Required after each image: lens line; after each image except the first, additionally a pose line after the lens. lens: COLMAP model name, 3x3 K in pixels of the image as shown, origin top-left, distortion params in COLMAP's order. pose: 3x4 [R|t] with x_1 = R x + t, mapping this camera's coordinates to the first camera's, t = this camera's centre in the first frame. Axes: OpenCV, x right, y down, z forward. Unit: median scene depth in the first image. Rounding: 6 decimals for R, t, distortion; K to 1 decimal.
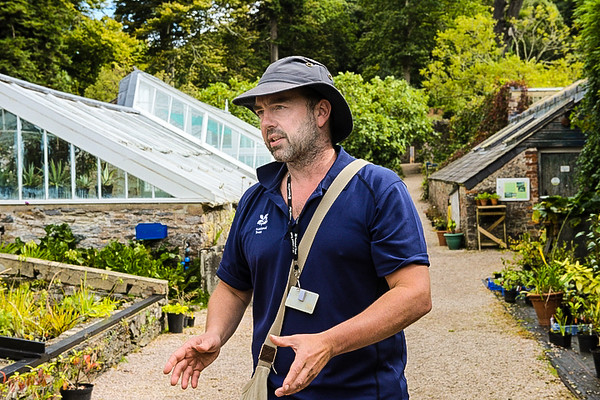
lens RADIAL K [[952.7, 0, 300.0], [0, 952.7, 200.1], [0, 0, 1]] dist [0.029559, 0.000000]
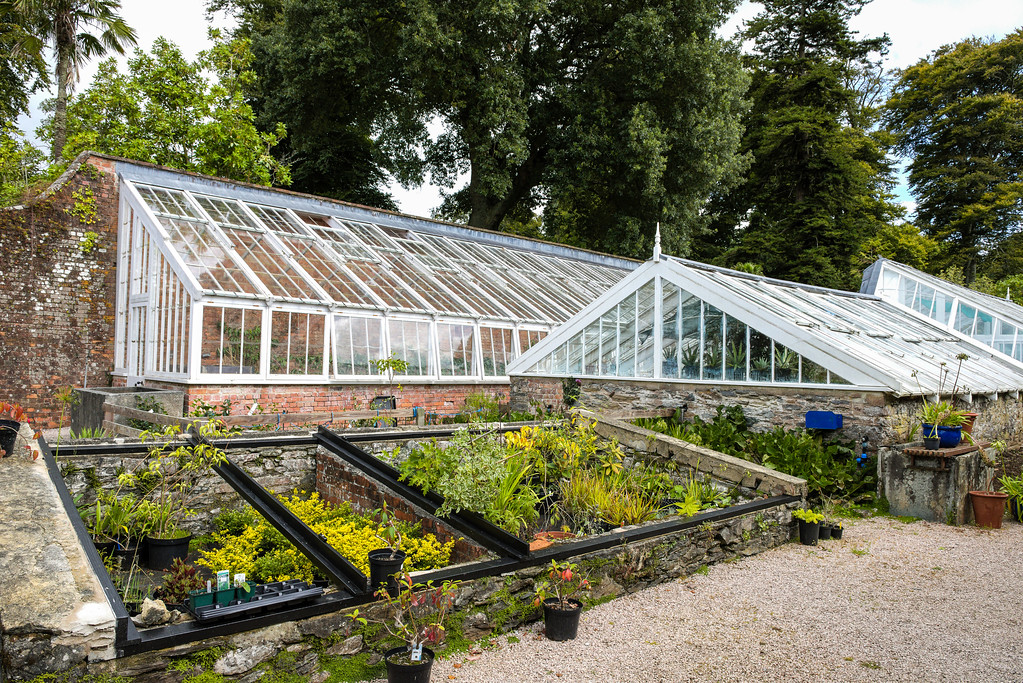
lens RADIAL K [[687.0, 0, 510.9], [0, 687.0, 335.8], [0, 0, 1]] dist [-0.054762, -0.002742]
pose [[0.704114, 0.000548, -0.710086, 0.093227], [-0.045421, 0.997987, -0.044269, -0.005556], [0.708632, 0.063424, 0.702722, 0.324072]]
